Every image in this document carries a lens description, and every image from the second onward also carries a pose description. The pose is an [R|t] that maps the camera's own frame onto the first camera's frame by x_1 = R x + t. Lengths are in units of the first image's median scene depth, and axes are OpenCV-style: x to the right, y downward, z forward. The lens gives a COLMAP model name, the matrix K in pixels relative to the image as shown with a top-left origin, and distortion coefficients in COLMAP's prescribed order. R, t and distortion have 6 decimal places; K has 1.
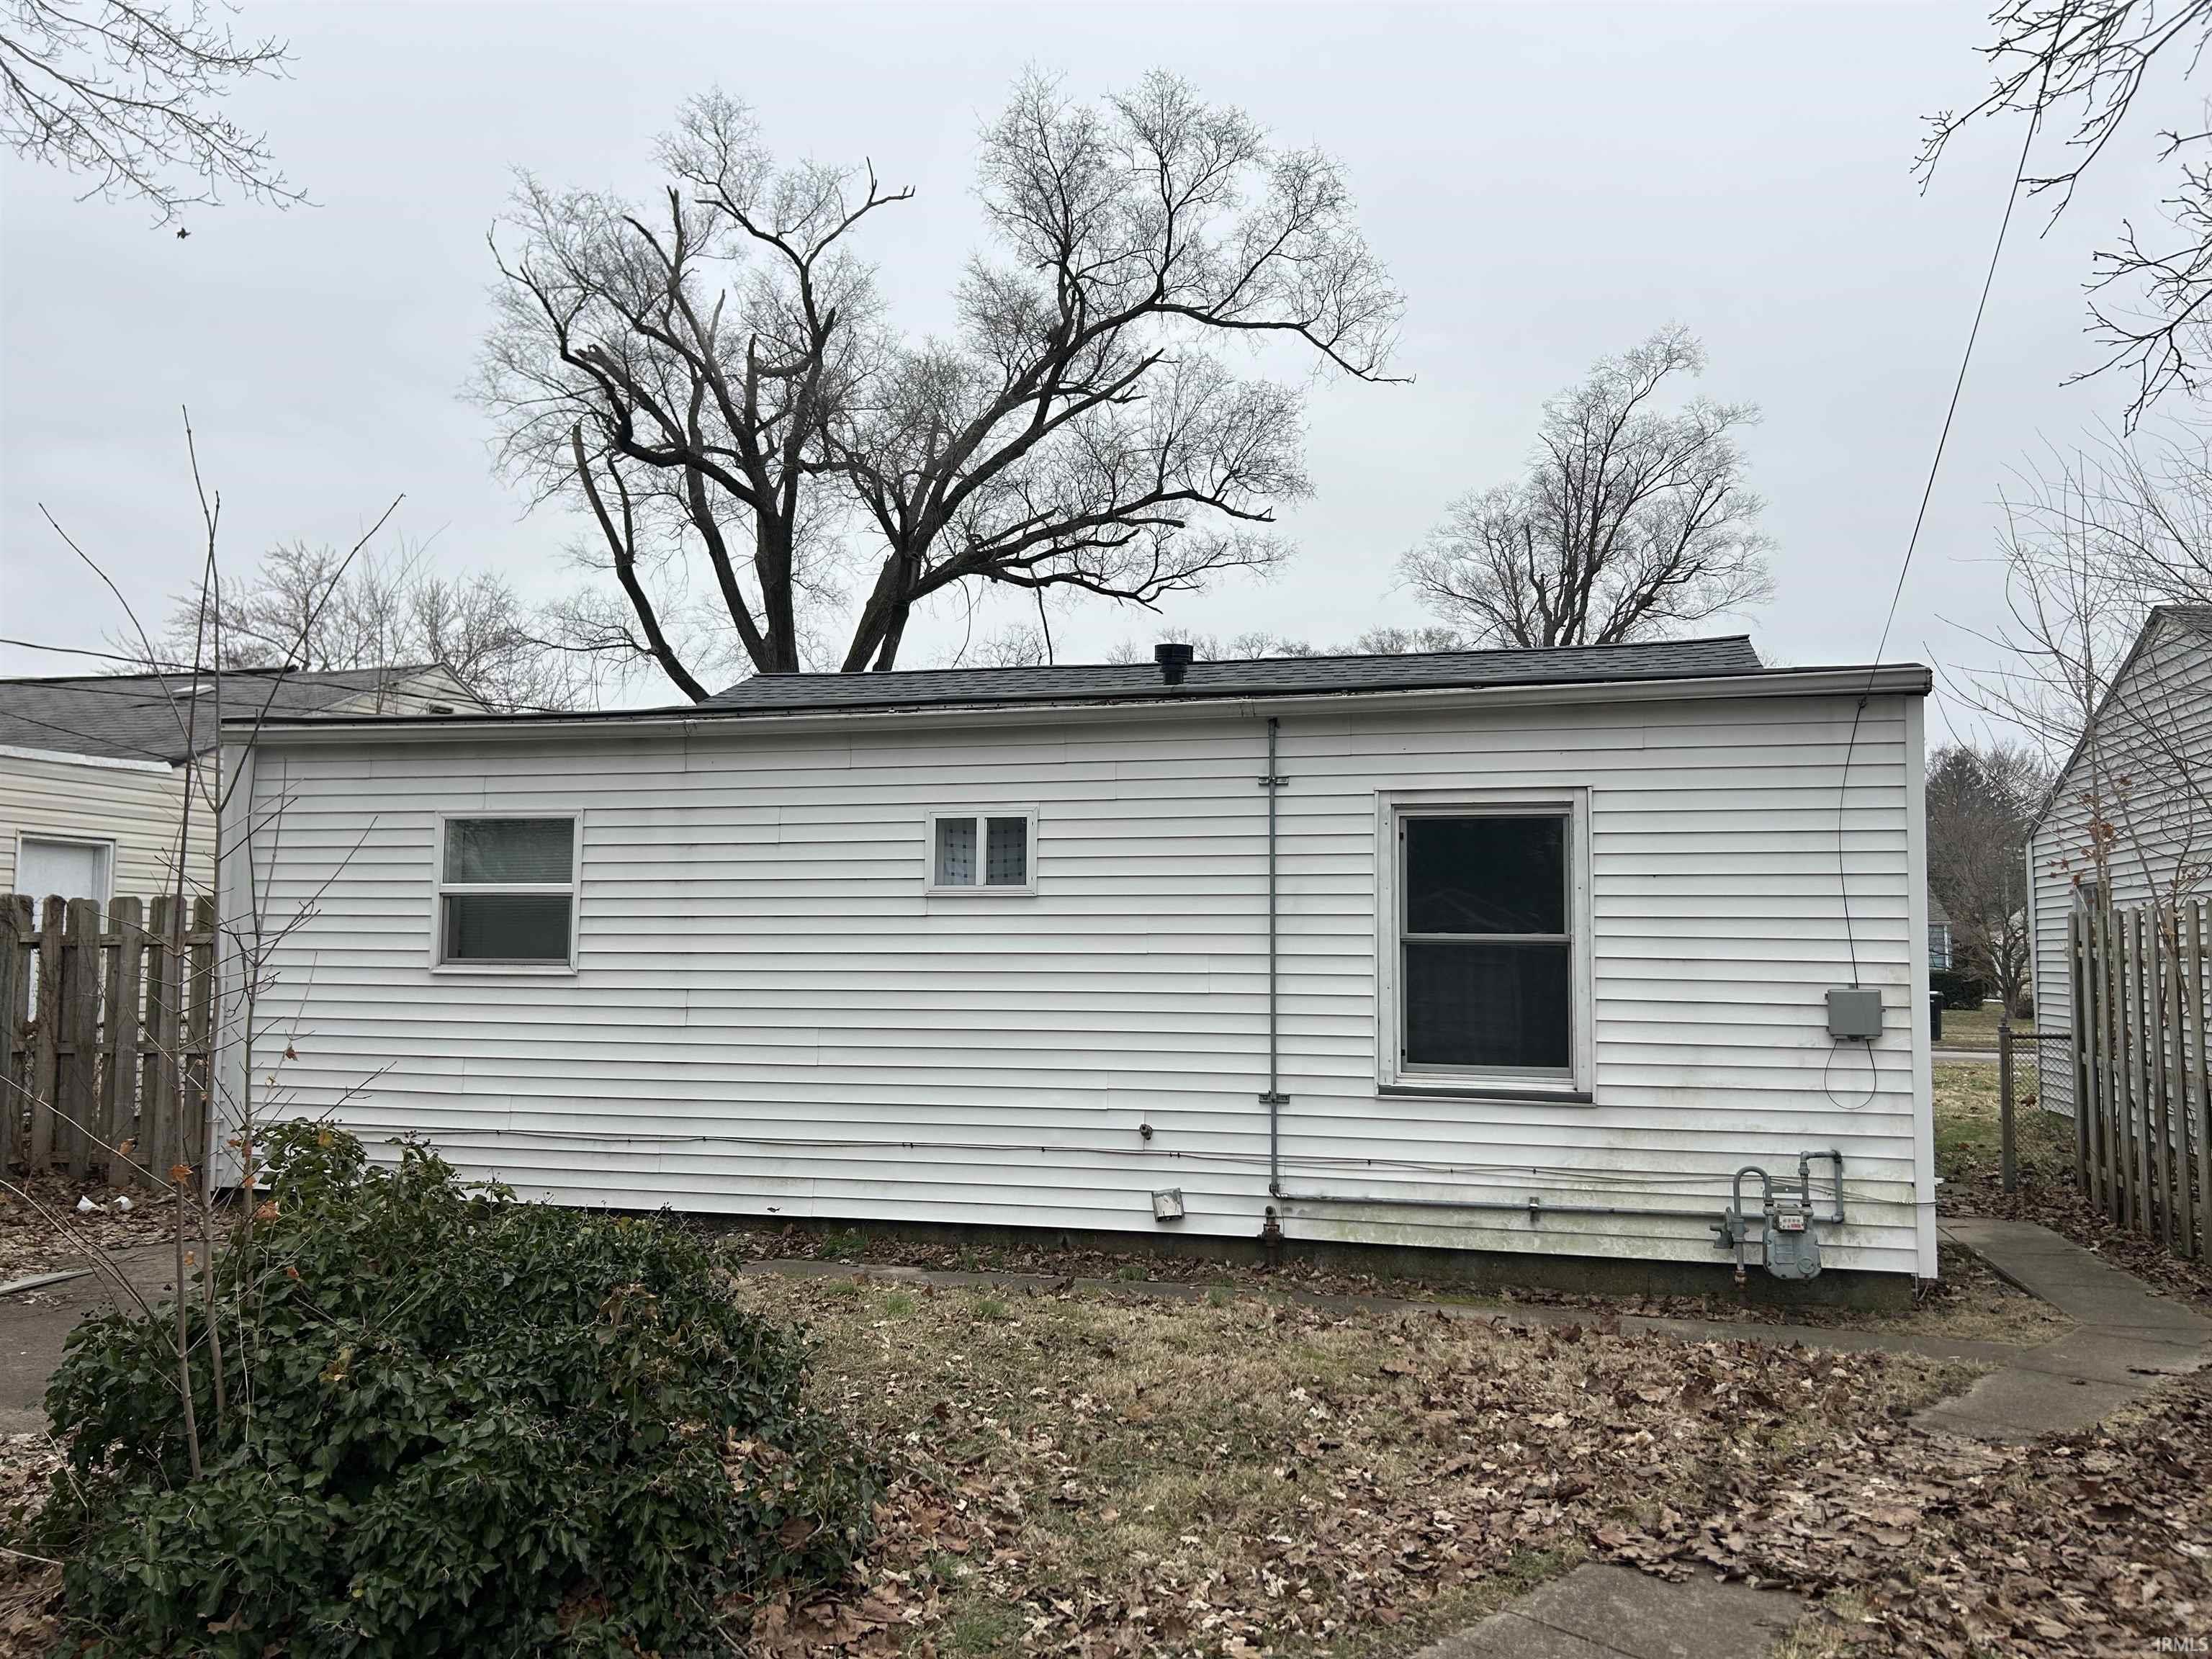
lens RADIAL K [[1663.4, 0, 1123.3], [0, 1663.4, 839.6], [0, 0, 1]] dist [0.042047, -0.045300]
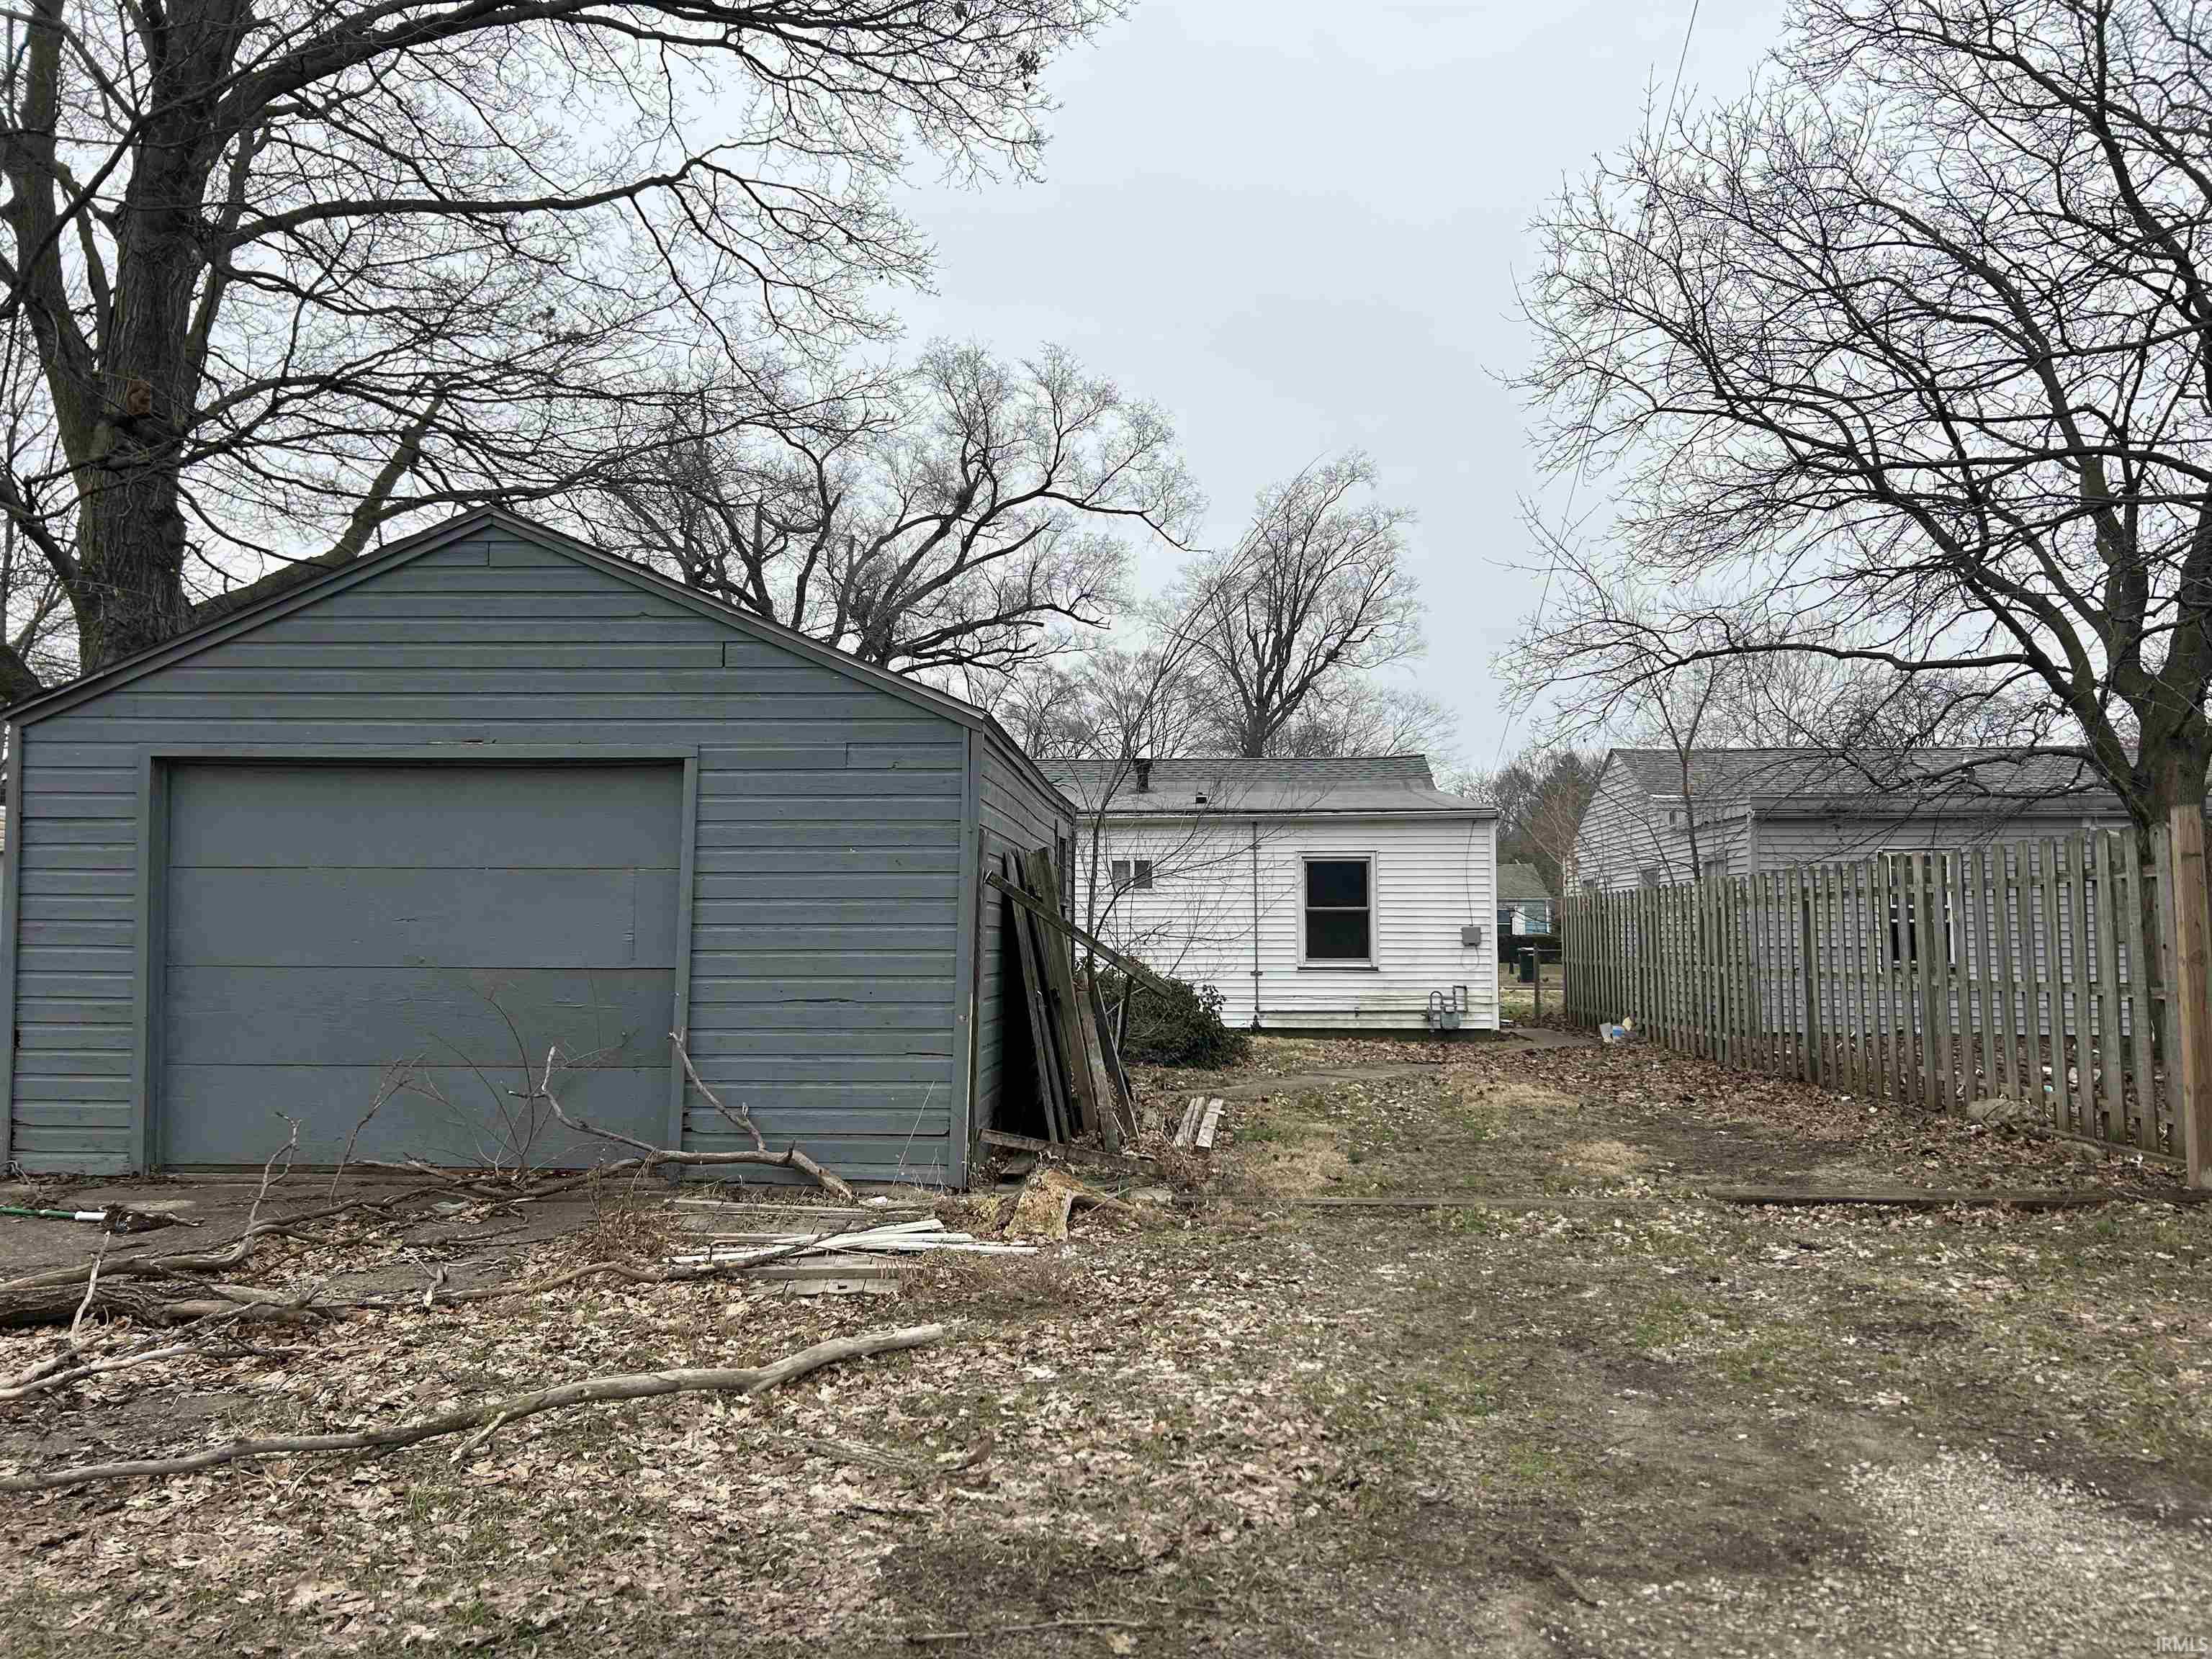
lens RADIAL K [[1663.4, 0, 1092.1], [0, 1663.4, 818.9], [0, 0, 1]] dist [0.042047, -0.045300]
pose [[0.983931, 0.006047, 0.178447, -0.313681], [-0.006306, 0.999980, 0.000882, -0.040835], [-0.178438, -0.001993, 0.983949, -0.744858]]
